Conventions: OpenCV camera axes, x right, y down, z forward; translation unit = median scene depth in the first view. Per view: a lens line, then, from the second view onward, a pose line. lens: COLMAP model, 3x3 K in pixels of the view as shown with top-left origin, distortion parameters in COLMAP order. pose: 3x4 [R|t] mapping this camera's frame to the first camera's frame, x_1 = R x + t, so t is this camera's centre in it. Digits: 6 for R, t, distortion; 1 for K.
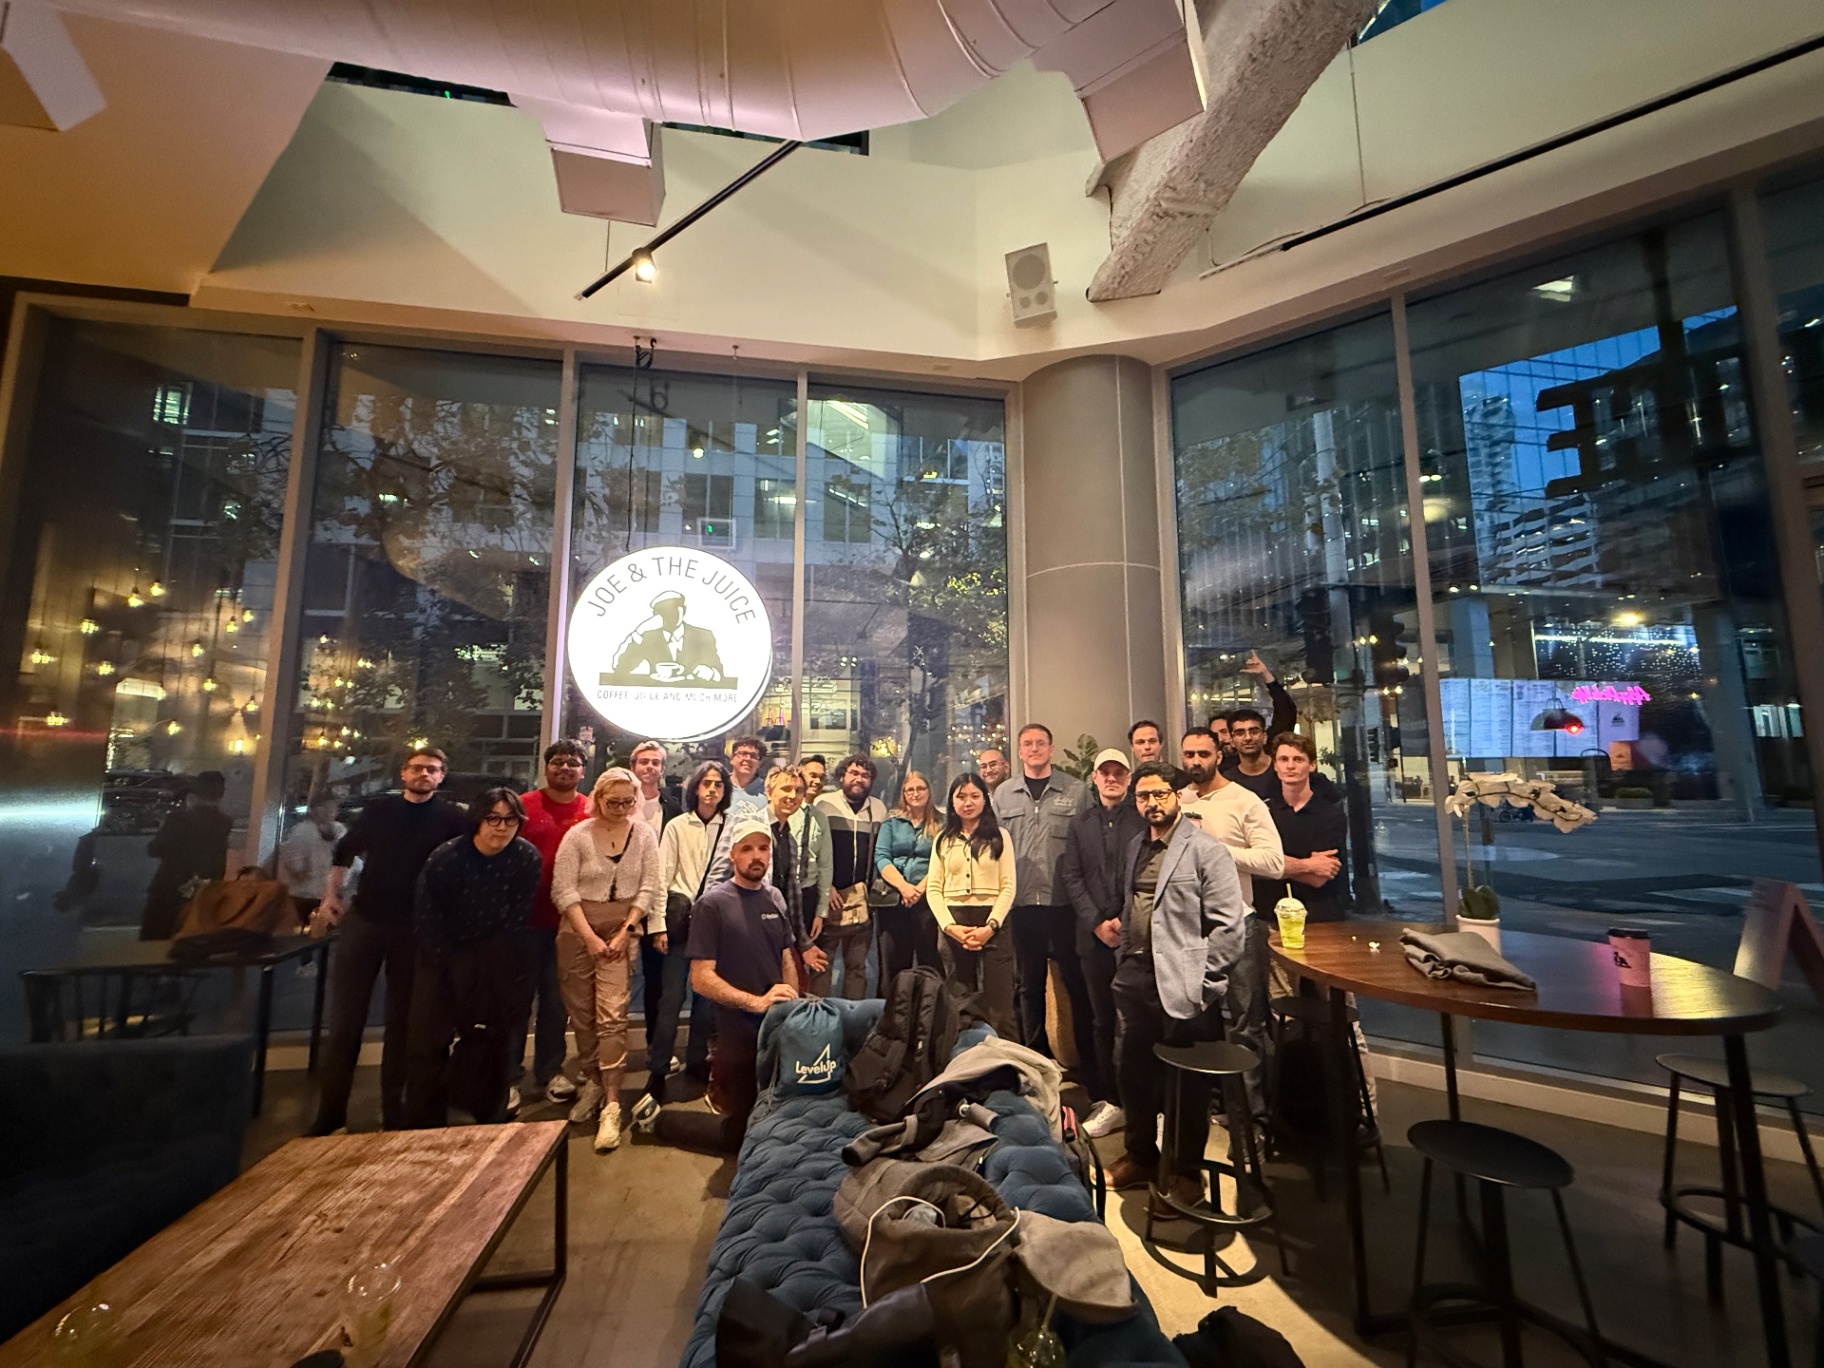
lens RADIAL K [[706.5, 0, 914.1], [0, 706.5, 690.7], [0, 0, 1]] dist [-0.014936, -0.000213]
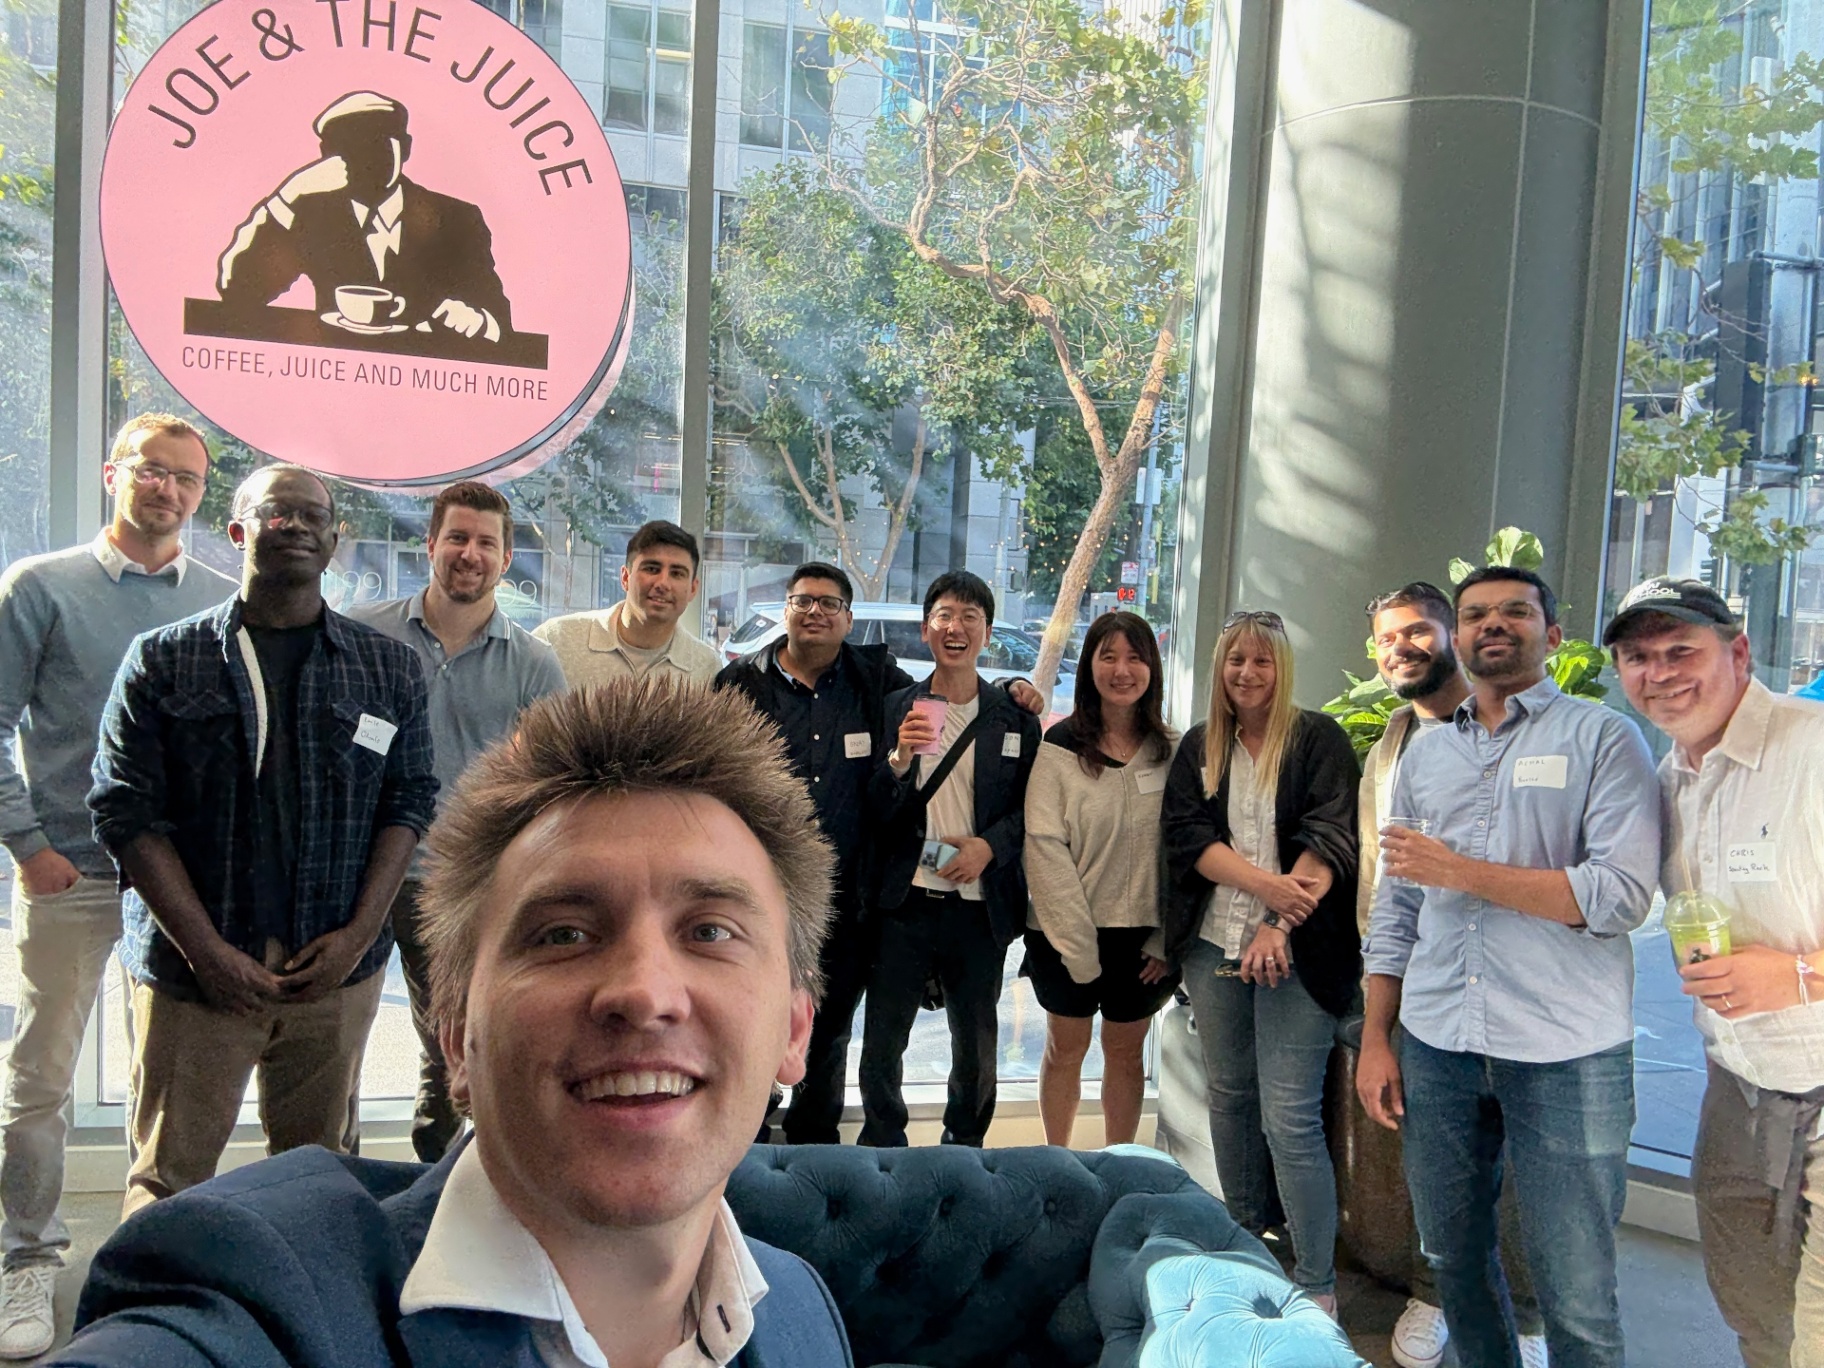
lens RADIAL K [[1220.8, 0, 946.9], [0, 1220.8, 700.3], [0, 0, 1]] dist [0.020766, -0.053674]
pose [[0.997555, 0.045732, 0.052838, -0.052239], [-0.055315, 0.978810, 0.197156, 0.034059], [-0.042702, -0.199597, 0.978947, 0.275678]]
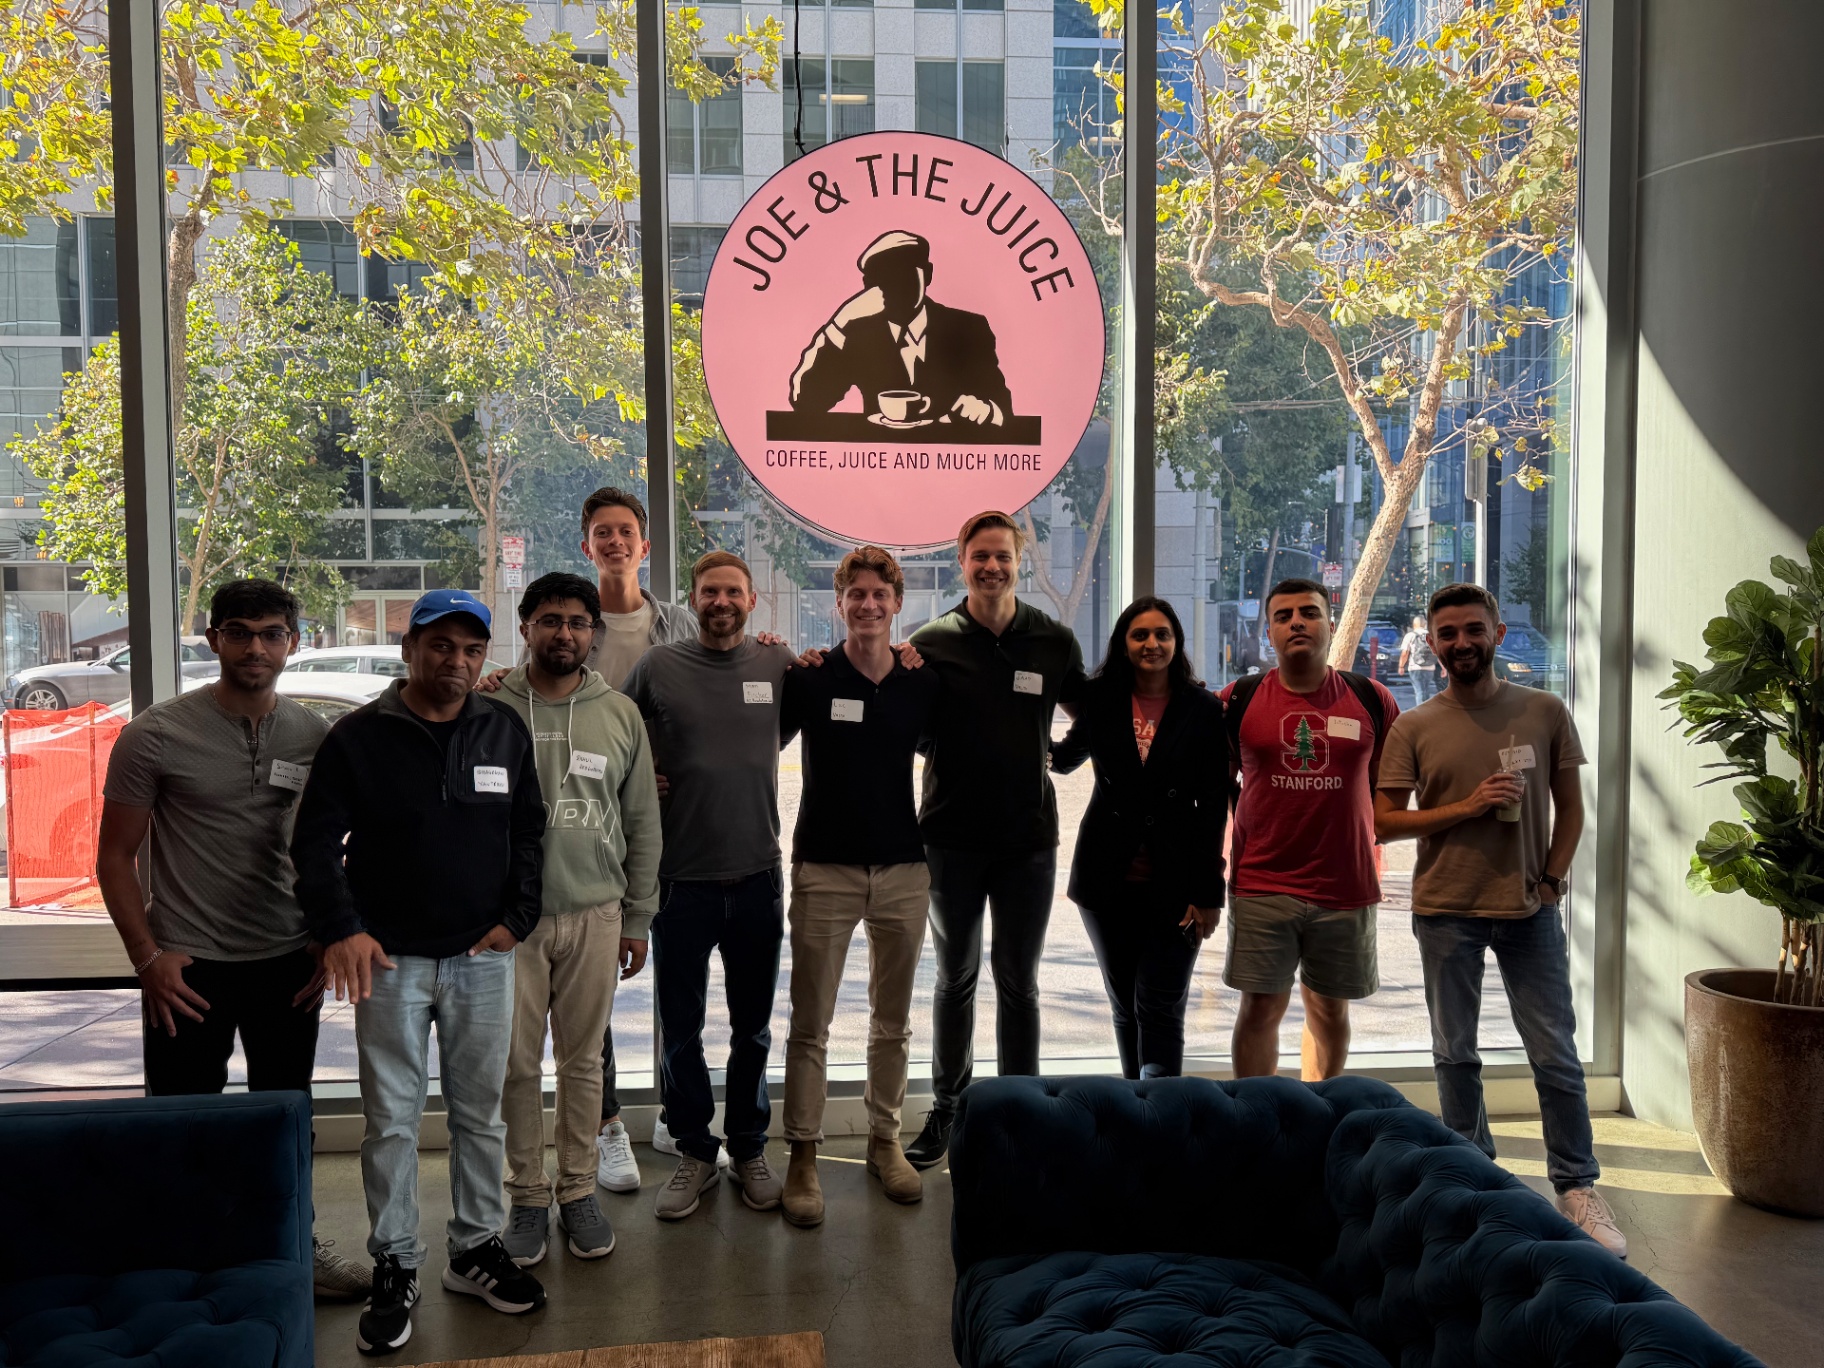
lens RADIAL K [[1238.5, 0, 924.7], [0, 1238.5, 694.5], [0, 0, 1]] dist [0.048985, -0.049584]
pose [[0.994318, 0.001907, -0.106432, -0.240108], [0.017132, 0.983937, 0.177689, 0.014795], [0.105061, -0.178503, 0.978314, 0.136680]]
